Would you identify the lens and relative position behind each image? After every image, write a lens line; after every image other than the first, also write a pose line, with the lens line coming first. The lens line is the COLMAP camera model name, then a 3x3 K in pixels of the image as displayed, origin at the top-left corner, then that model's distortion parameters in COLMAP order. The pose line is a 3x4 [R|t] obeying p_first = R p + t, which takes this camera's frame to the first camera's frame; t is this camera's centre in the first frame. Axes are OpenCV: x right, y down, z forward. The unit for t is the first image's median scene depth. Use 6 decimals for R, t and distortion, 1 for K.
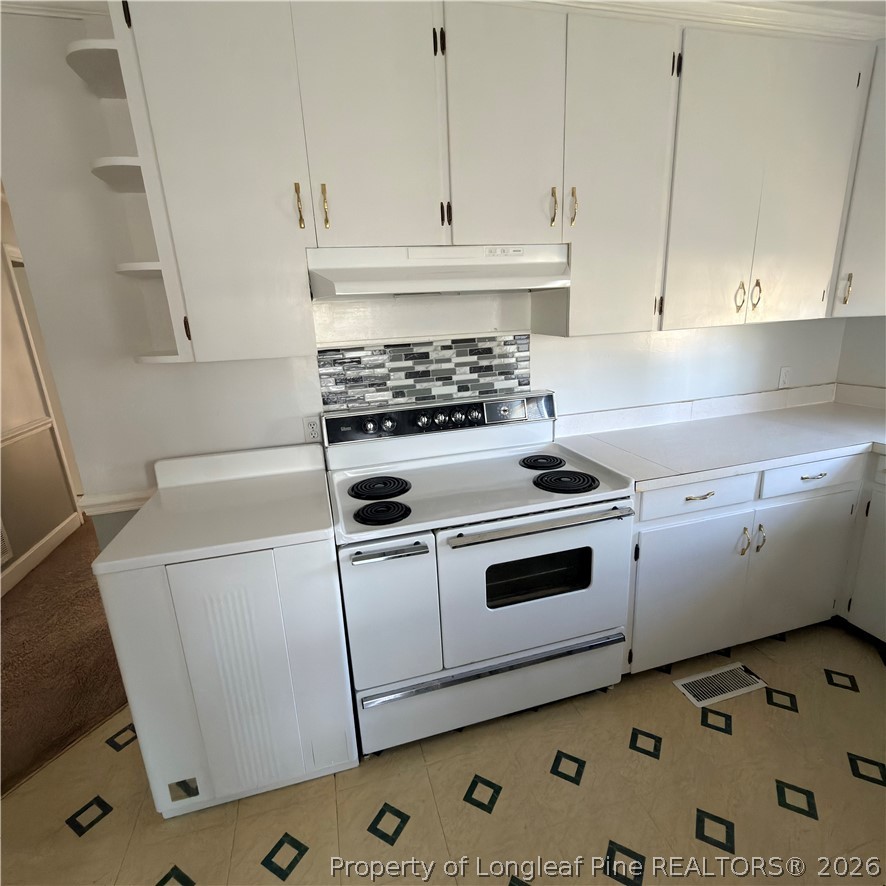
lens RADIAL K [[464.5, 0, 441.2], [0, 464.5, 443.2], [0, 0, 1]] dist [-0.014926, 0.002079]
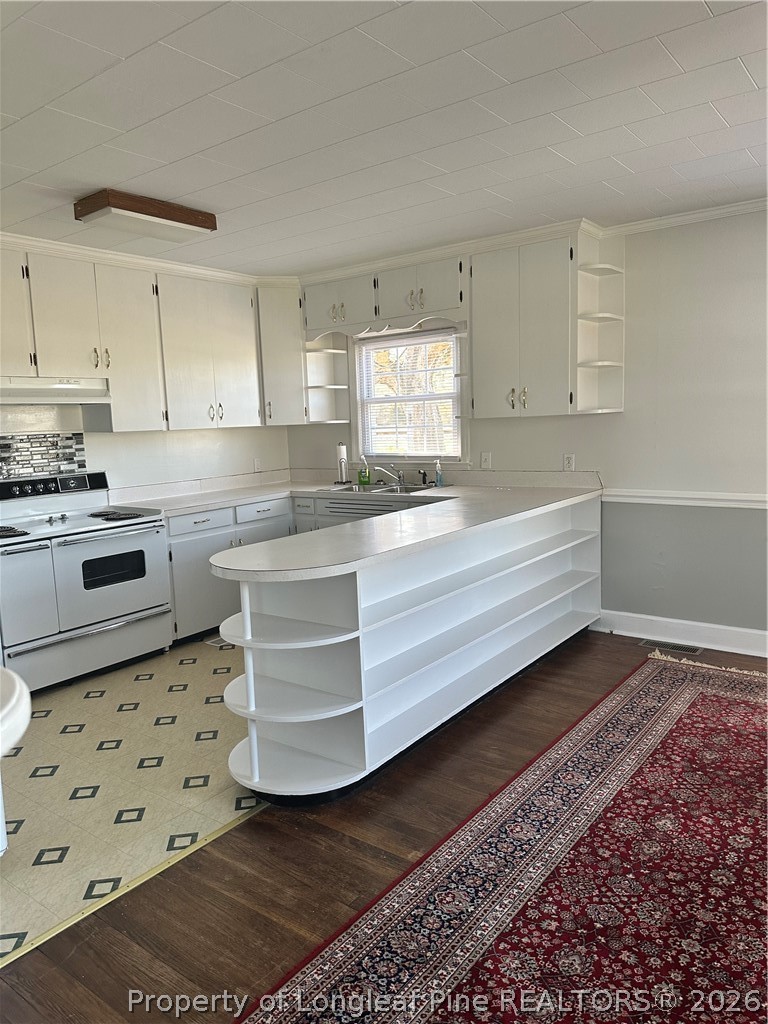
lens RADIAL K [[742.2, 0, 385.4], [0, 742.2, 512.9], [0, 0, 1]] dist [0.069064, -0.006174]
pose [[0.786178, -0.056689, 0.615395, -0.616429], [0.164467, 0.979066, -0.119919, 0.526280], [-0.595714, 0.195490, 0.779043, -1.588768]]
